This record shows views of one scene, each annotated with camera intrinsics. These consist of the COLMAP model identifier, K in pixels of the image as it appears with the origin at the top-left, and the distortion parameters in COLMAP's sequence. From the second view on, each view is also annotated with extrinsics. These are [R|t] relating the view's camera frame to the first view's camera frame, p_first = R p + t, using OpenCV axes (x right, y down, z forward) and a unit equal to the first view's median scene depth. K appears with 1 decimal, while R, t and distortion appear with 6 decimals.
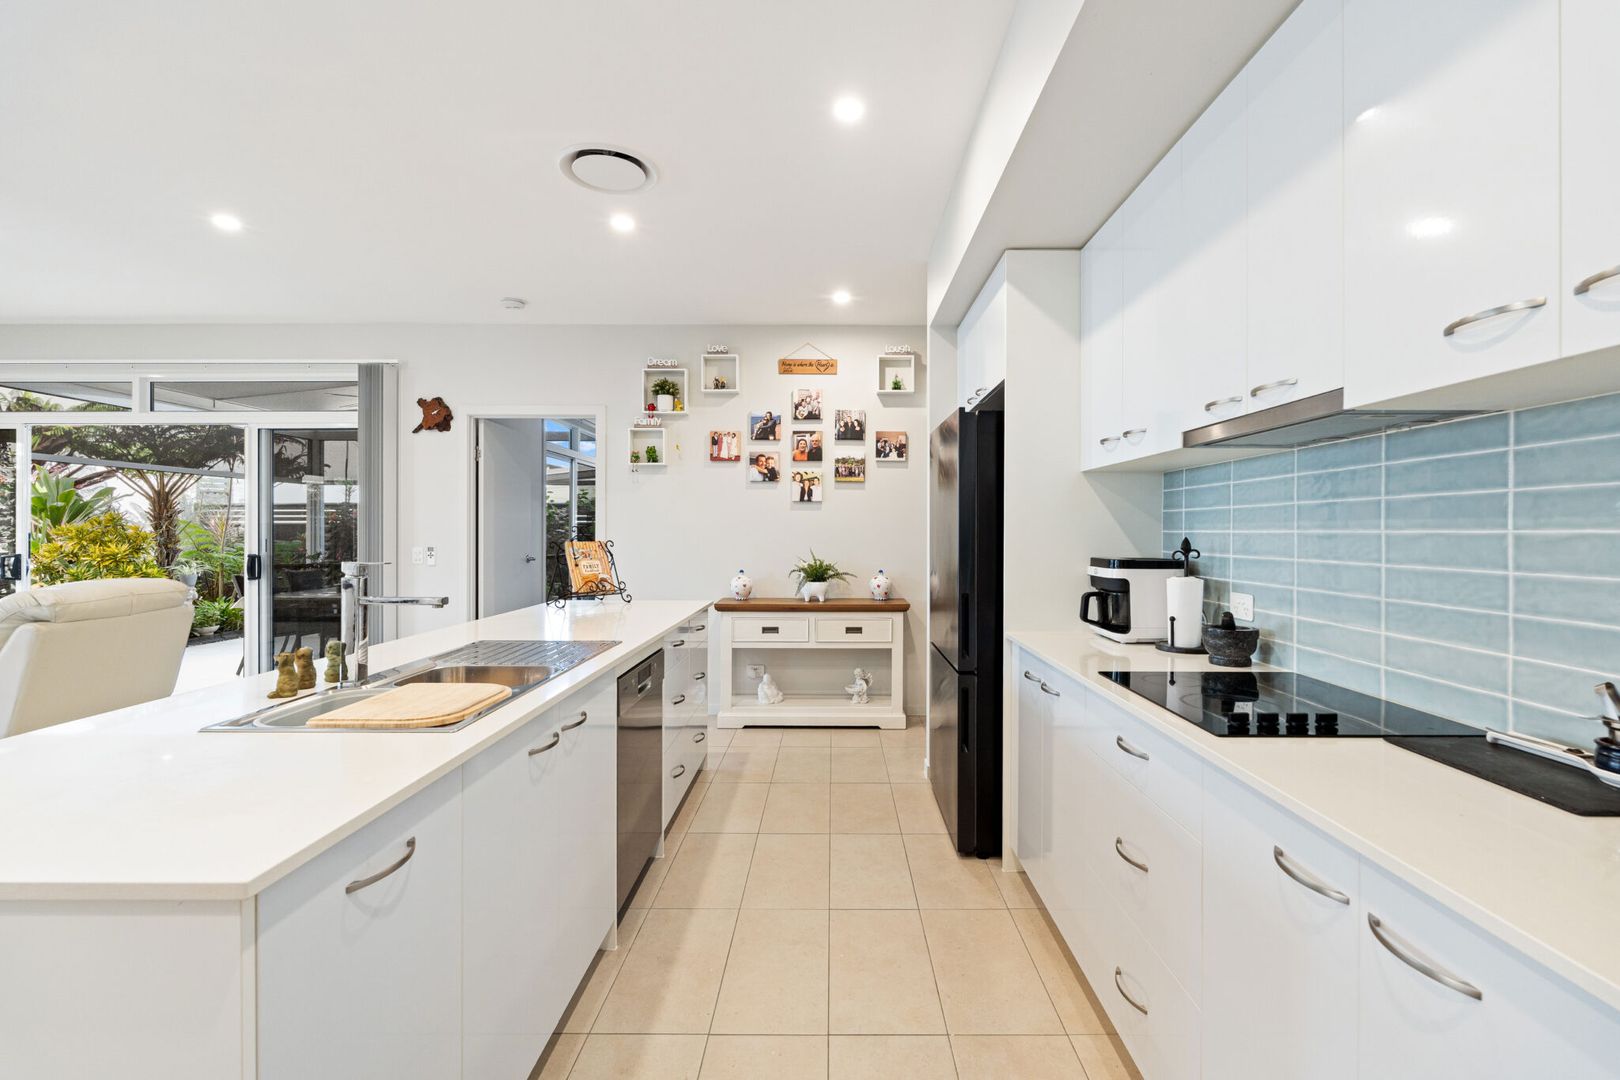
lens RADIAL K [[726.5, 0, 808.3], [0, 726.5, 528.9], [0, 0, 1]] dist [-0.001781, 0.000146]
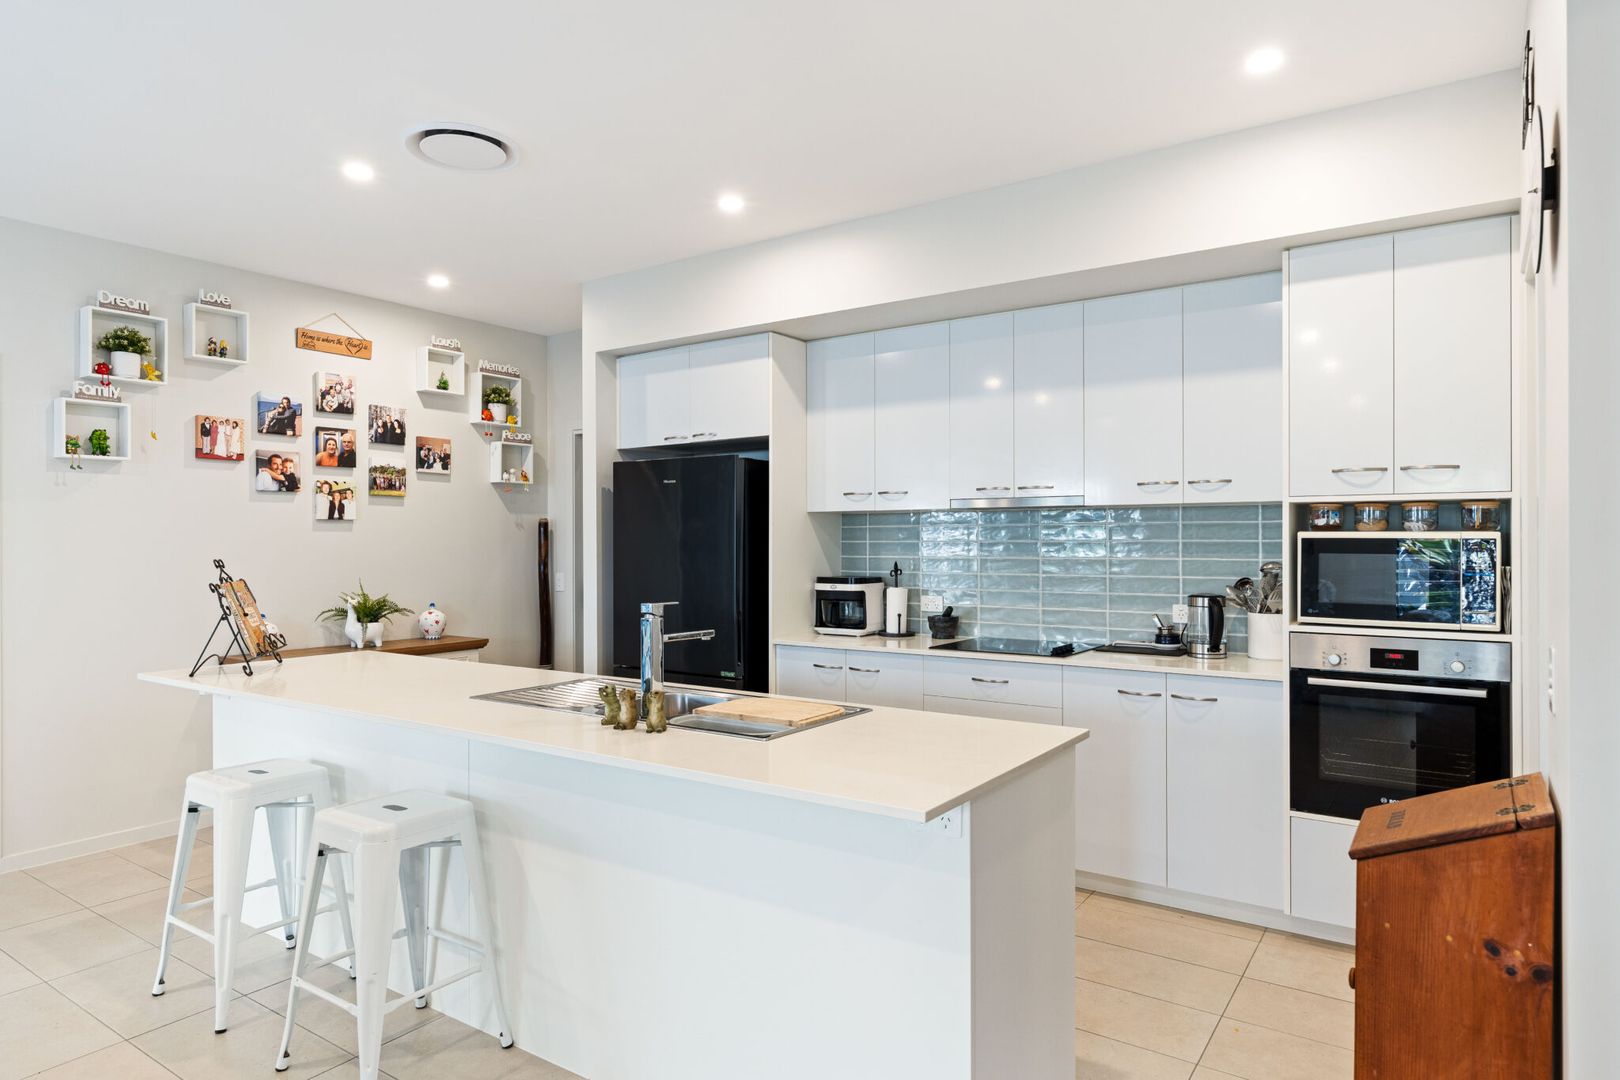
lens RADIAL K [[979.7, 0, 809.8], [0, 979.7, 540.1], [0, 0, 1]] dist [0.007007, 0.000496]
pose [[0.553360, -0.004790, 0.832929, -0.590417], [0.003466, 0.999988, 0.003448, -0.018219], [-0.832935, 0.000979, 0.553370, 0.008933]]
